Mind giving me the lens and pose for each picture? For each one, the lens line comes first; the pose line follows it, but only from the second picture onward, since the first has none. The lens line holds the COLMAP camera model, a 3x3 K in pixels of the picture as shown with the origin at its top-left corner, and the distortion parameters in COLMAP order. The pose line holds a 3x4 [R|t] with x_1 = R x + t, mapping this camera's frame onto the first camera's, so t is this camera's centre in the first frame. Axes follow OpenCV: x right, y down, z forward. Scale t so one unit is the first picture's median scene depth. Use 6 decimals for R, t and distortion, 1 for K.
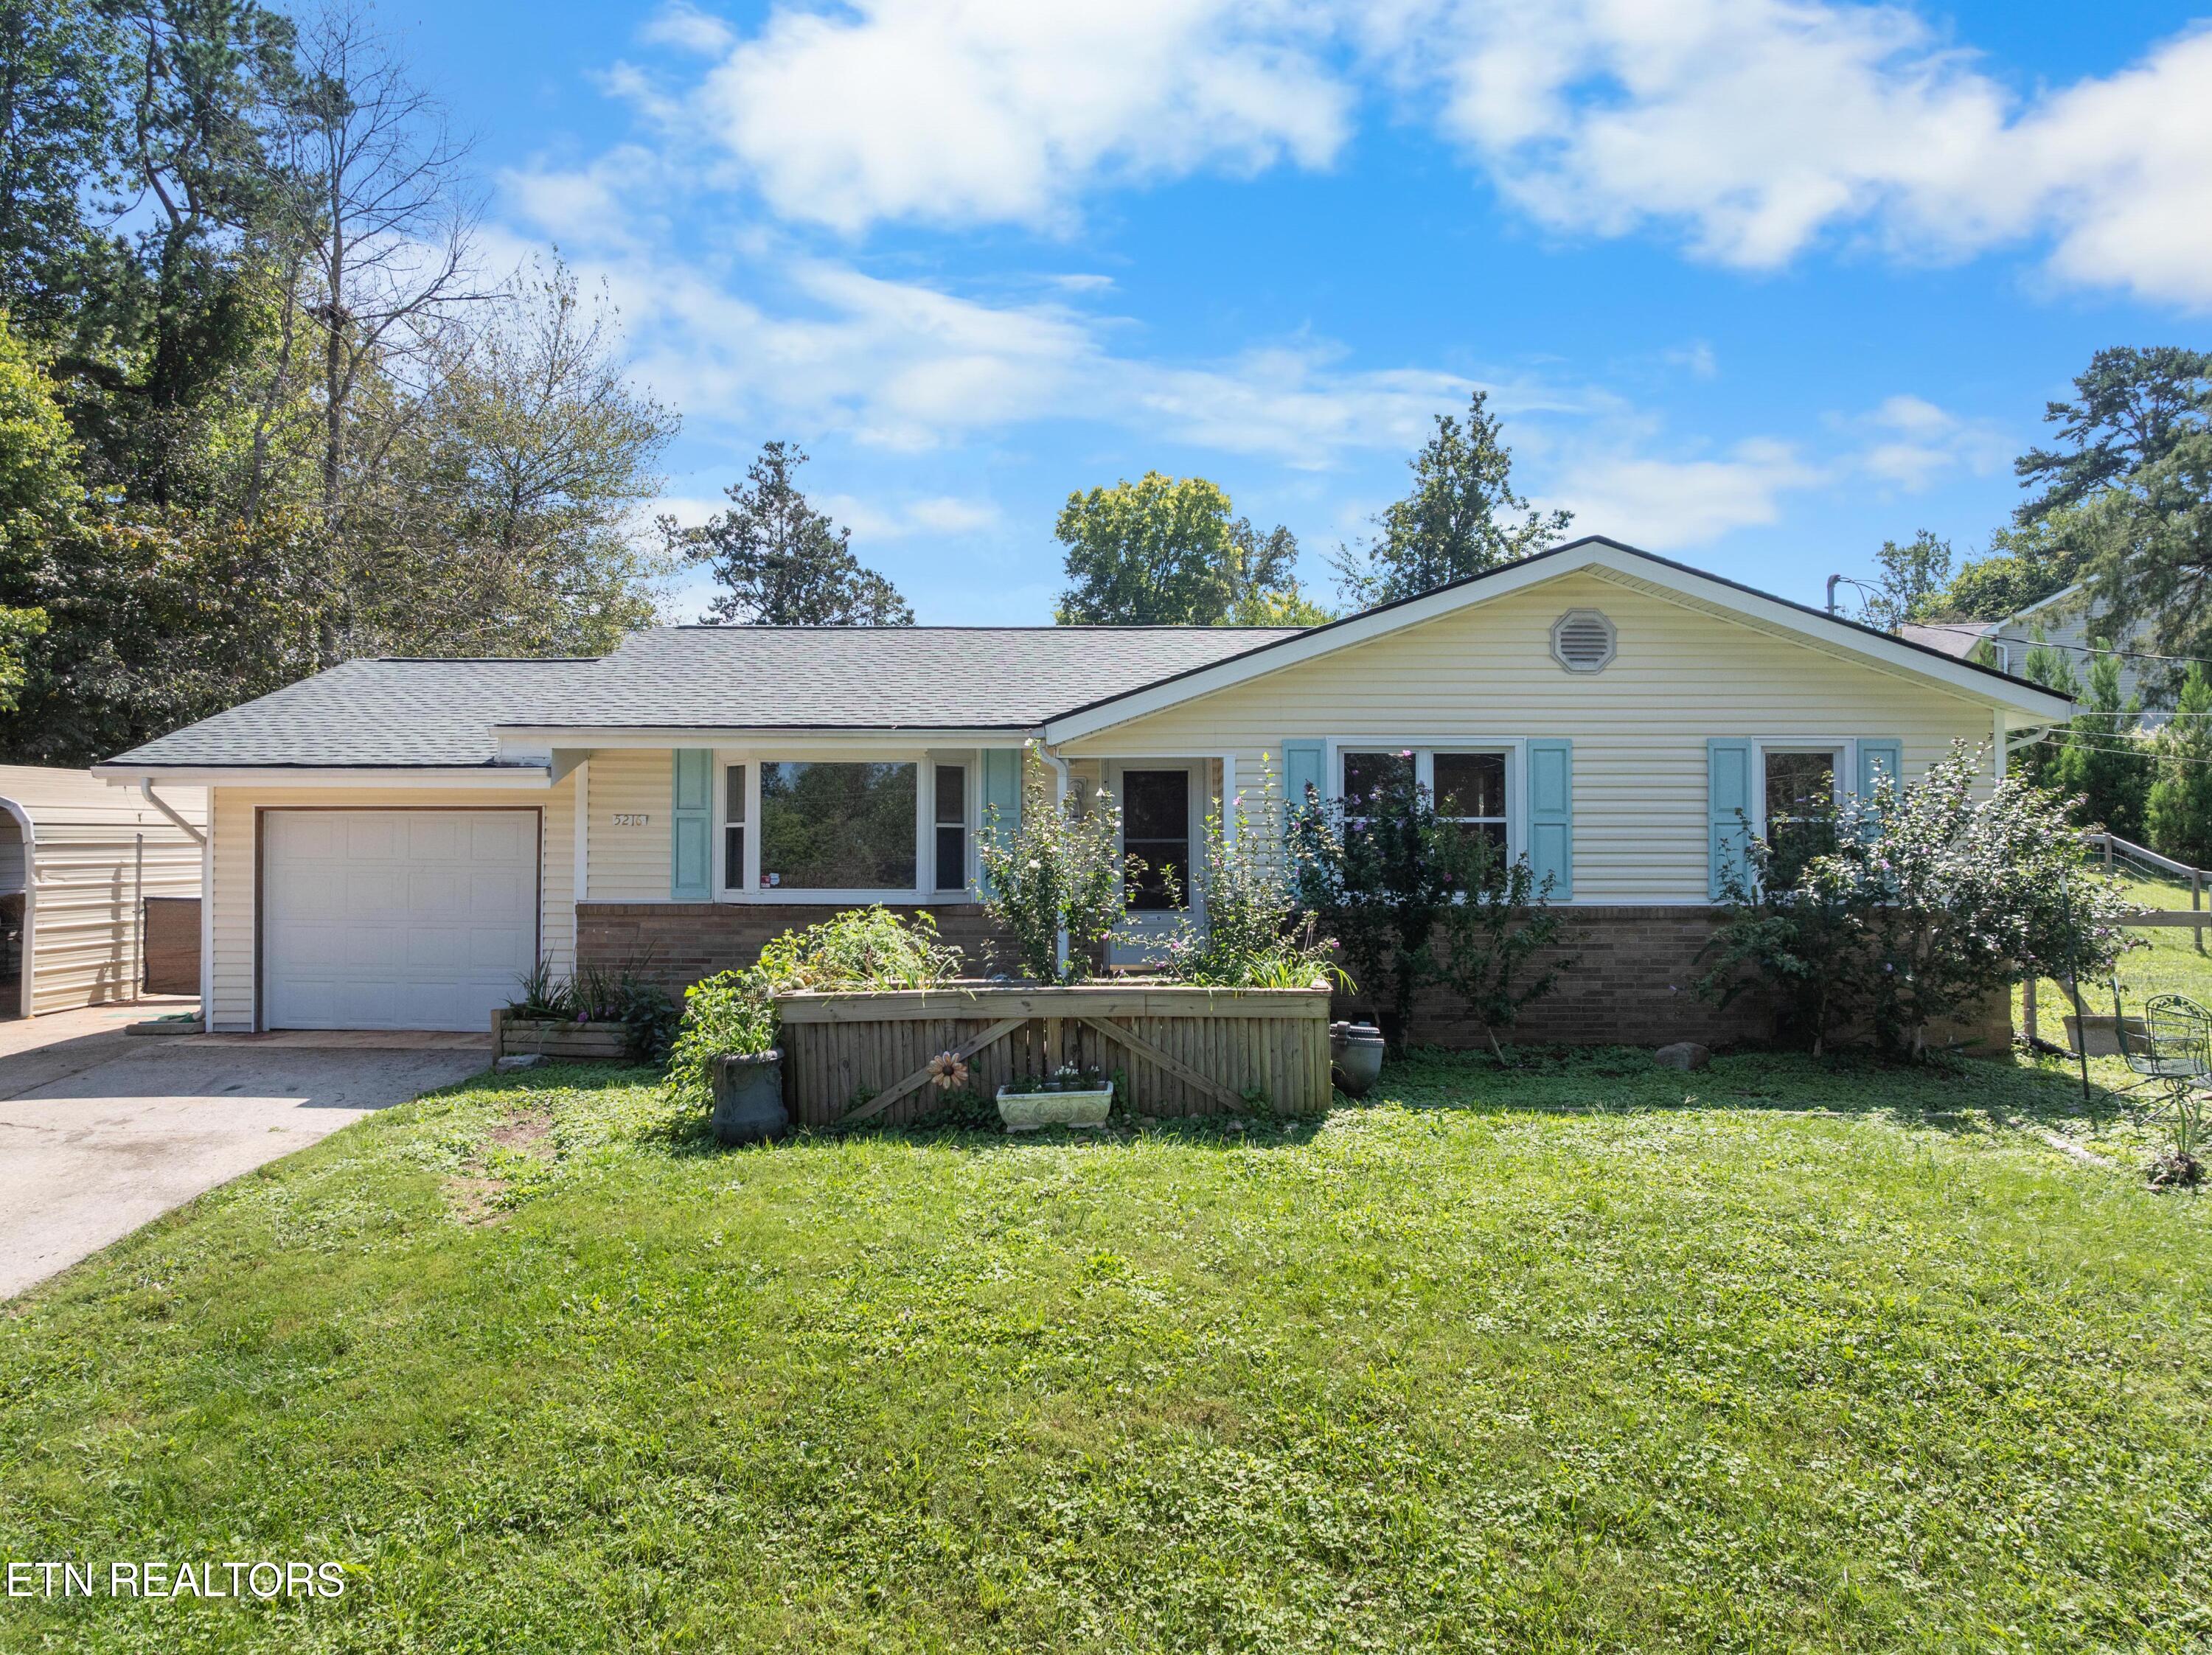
lens RADIAL K [[1555.1, 0, 1112.8], [0, 1555.1, 832.2], [0, 0, 1]] dist [-0.034389, -0.002867]
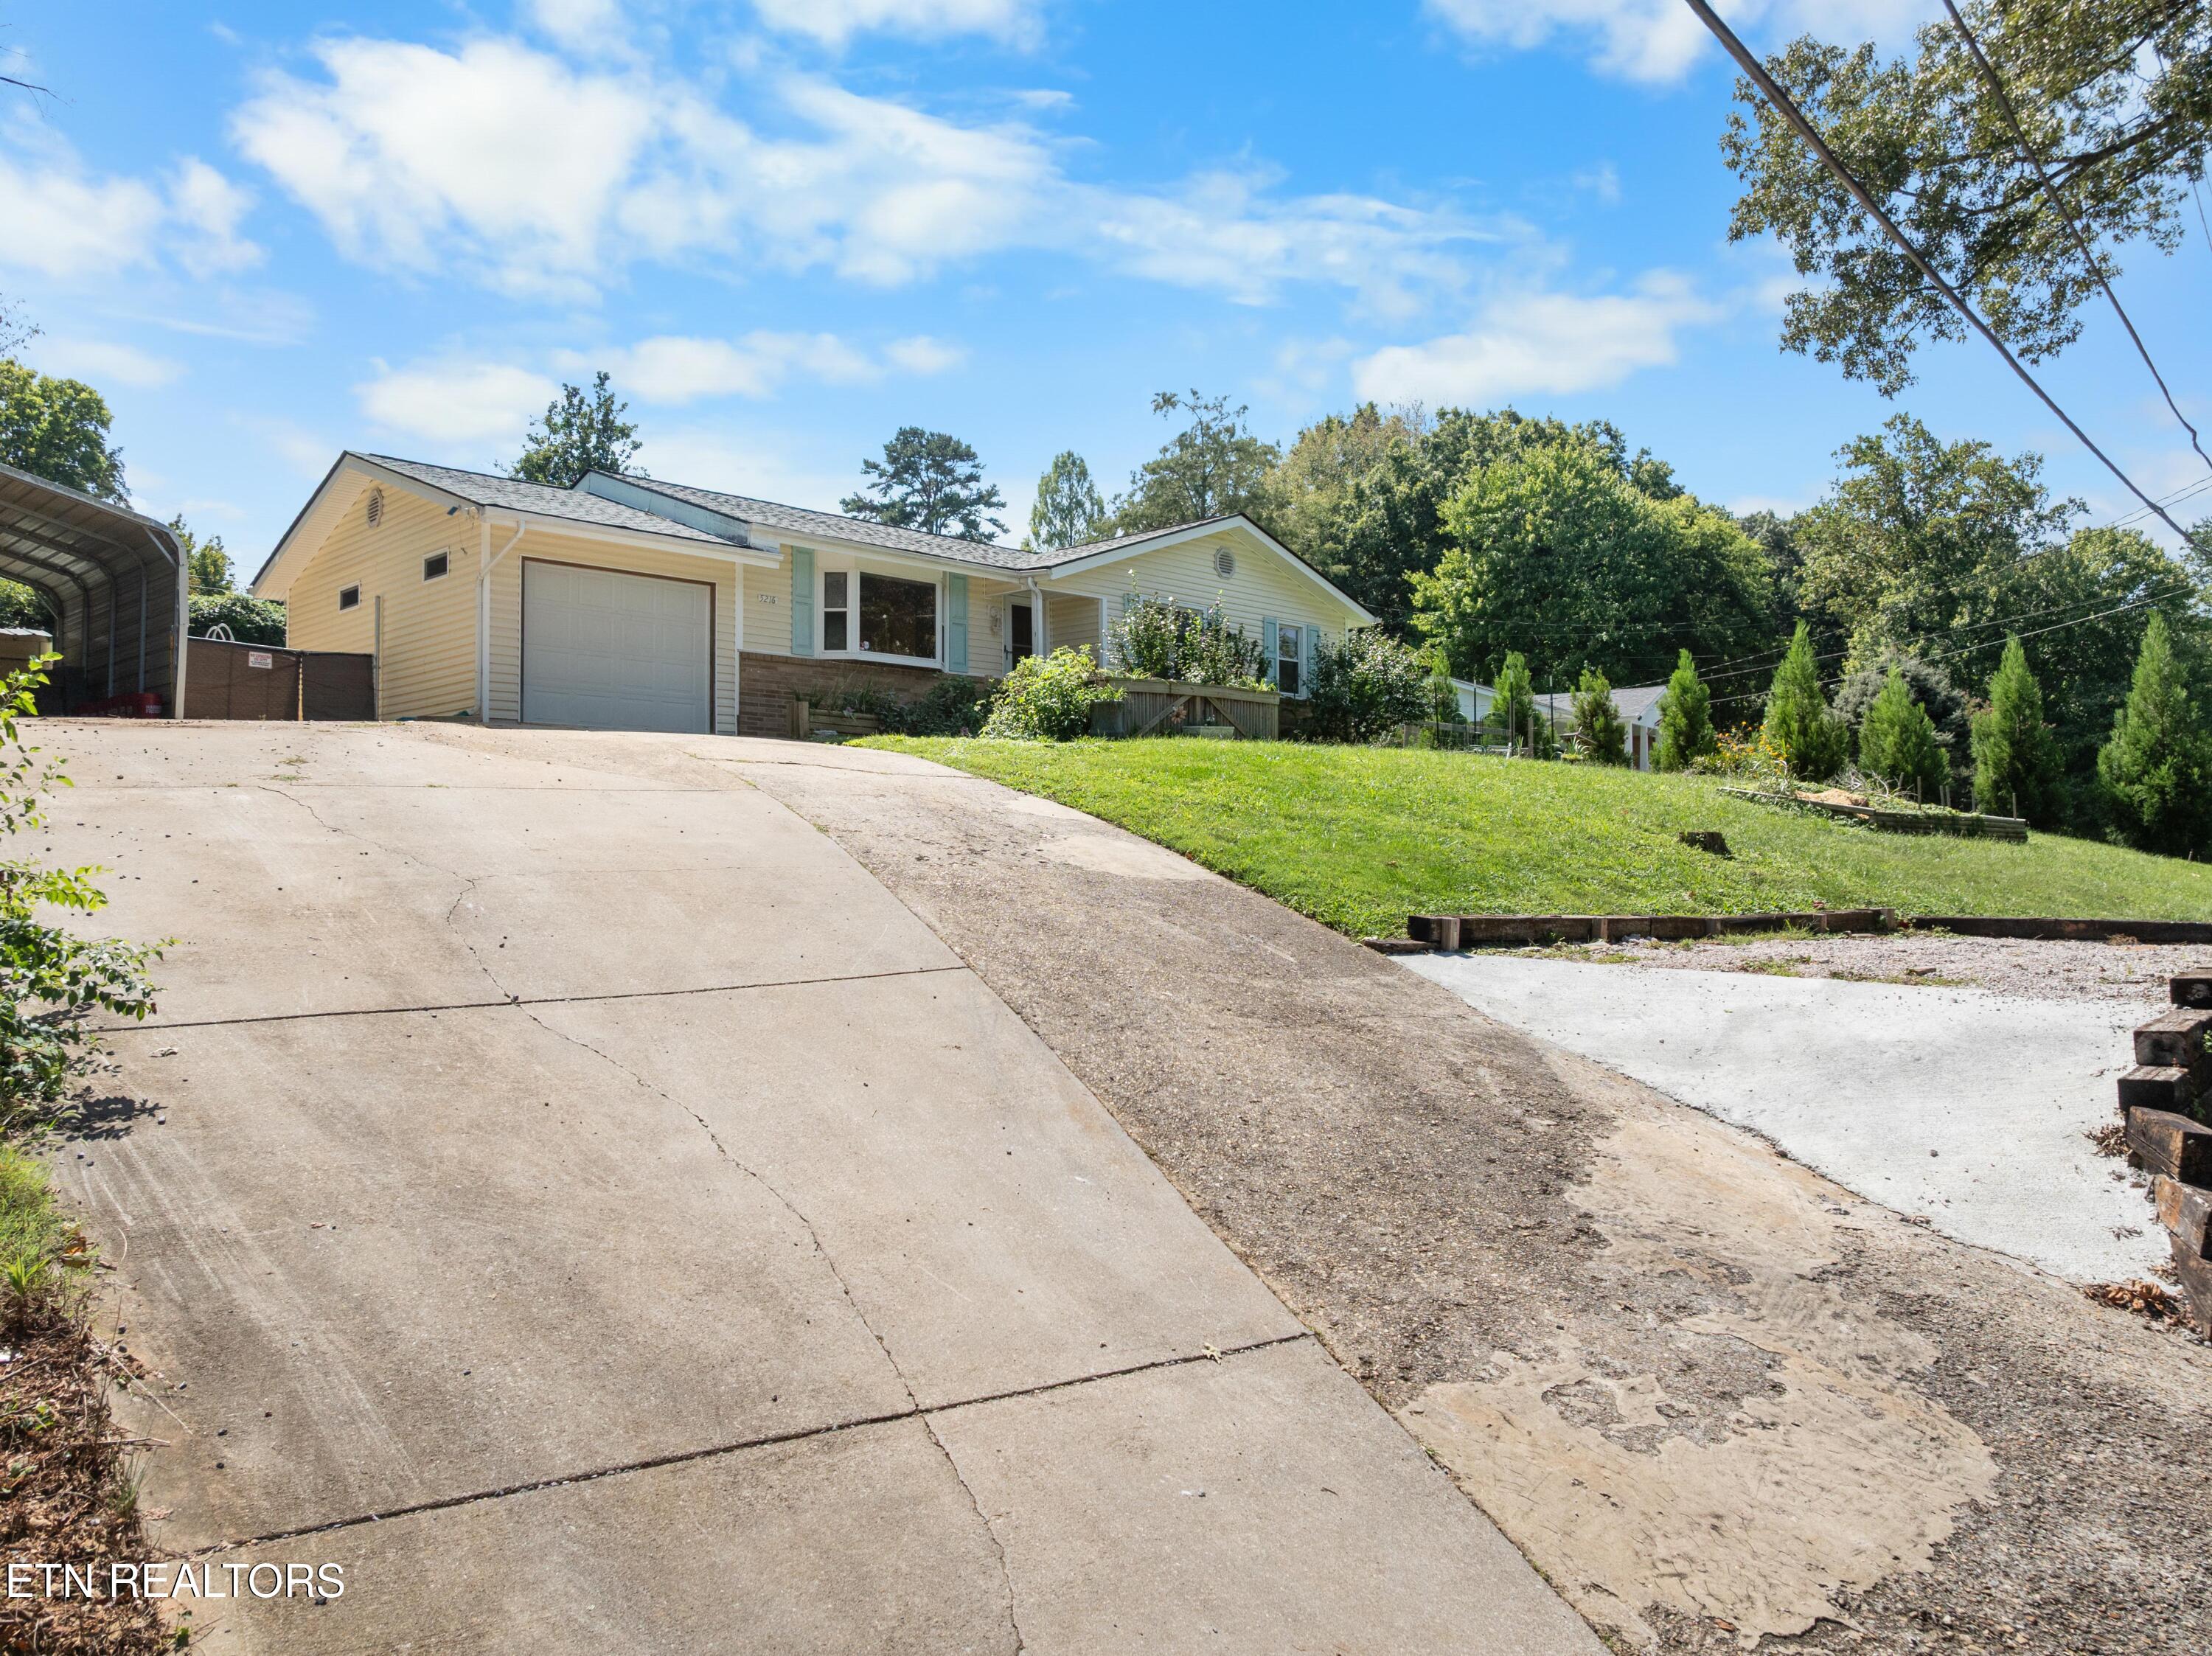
lens RADIAL K [[1555.2, 0, 1112.8], [0, 1555.2, 832.7], [0, 0, 1]] dist [-0.034389, -0.002867]
pose [[0.687131, 0.008374, 0.726486, -0.317606], [-0.007948, 0.999960, -0.004009, 0.060084], [-0.726490, -0.003020, 0.687170, -0.076064]]
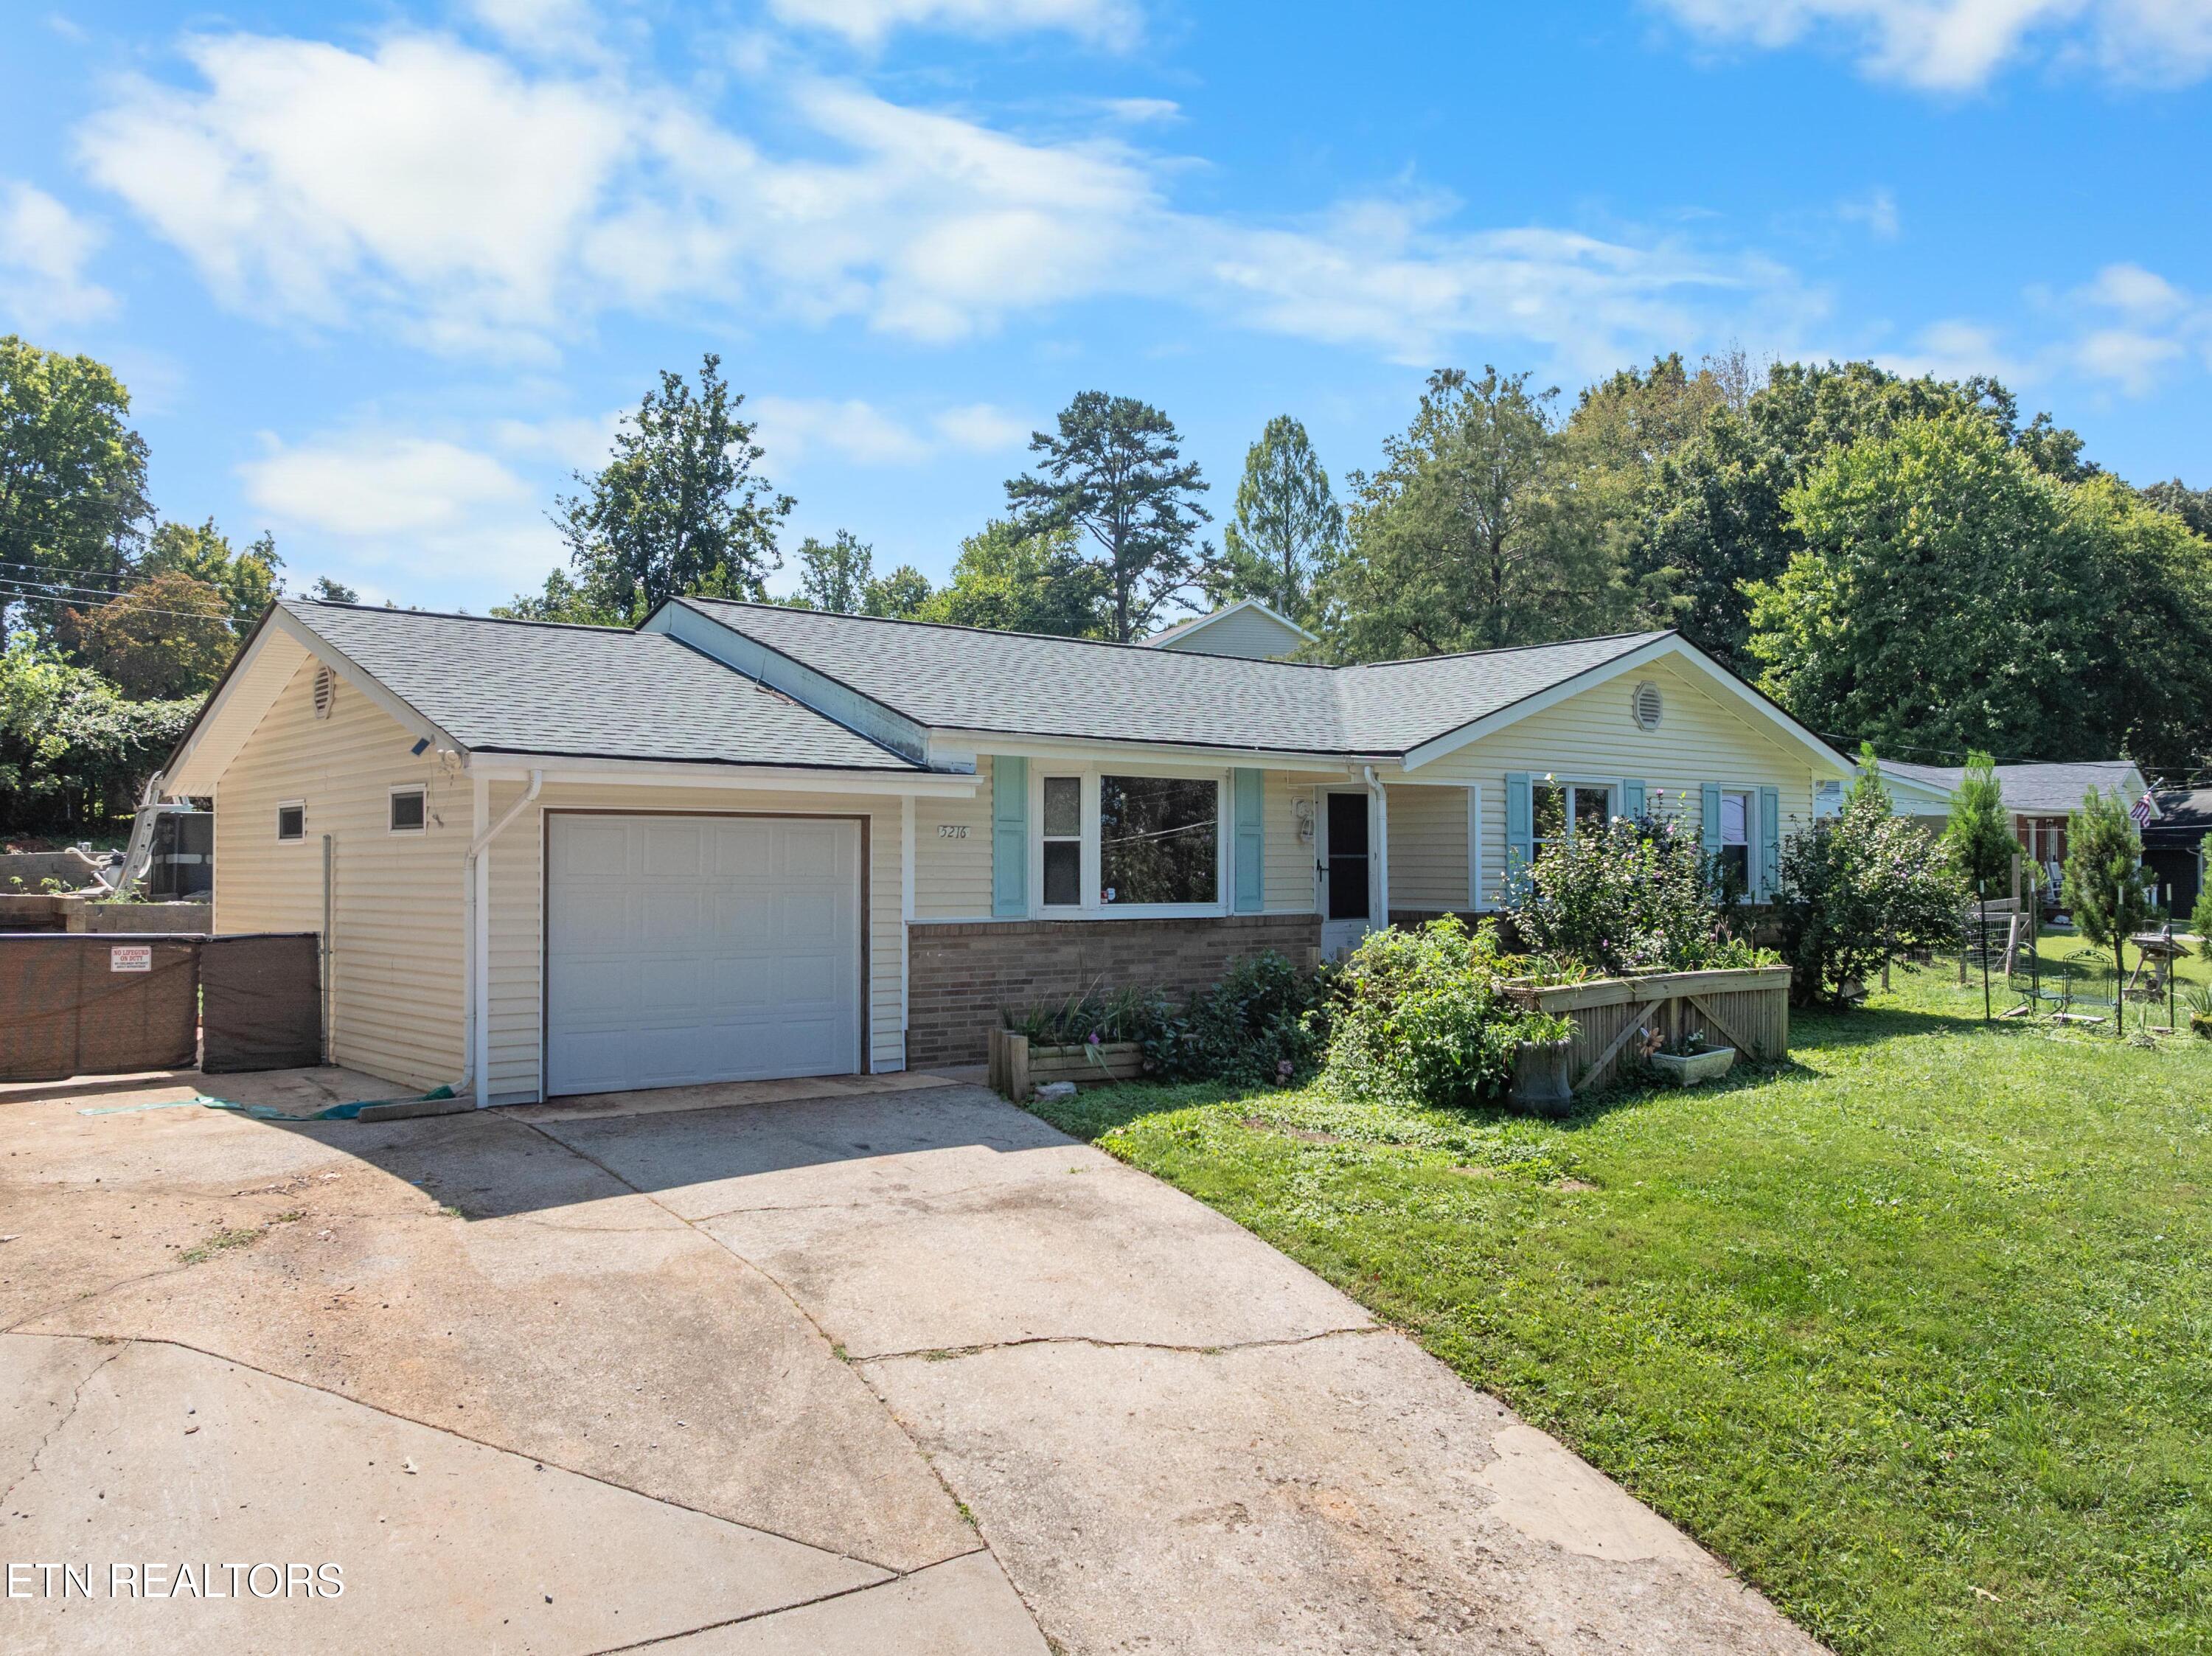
lens RADIAL K [[1822.2, 0, 1178.5], [0, 1822.2, 821.3], [0, 0, 1]] dist [0.027692, -0.192903]
pose [[0.738329, 0.015642, 0.674259, -0.254468], [-0.008995, 0.999870, -0.013346, -0.000263], [-0.674380, 0.003788, 0.738374, 0.030540]]
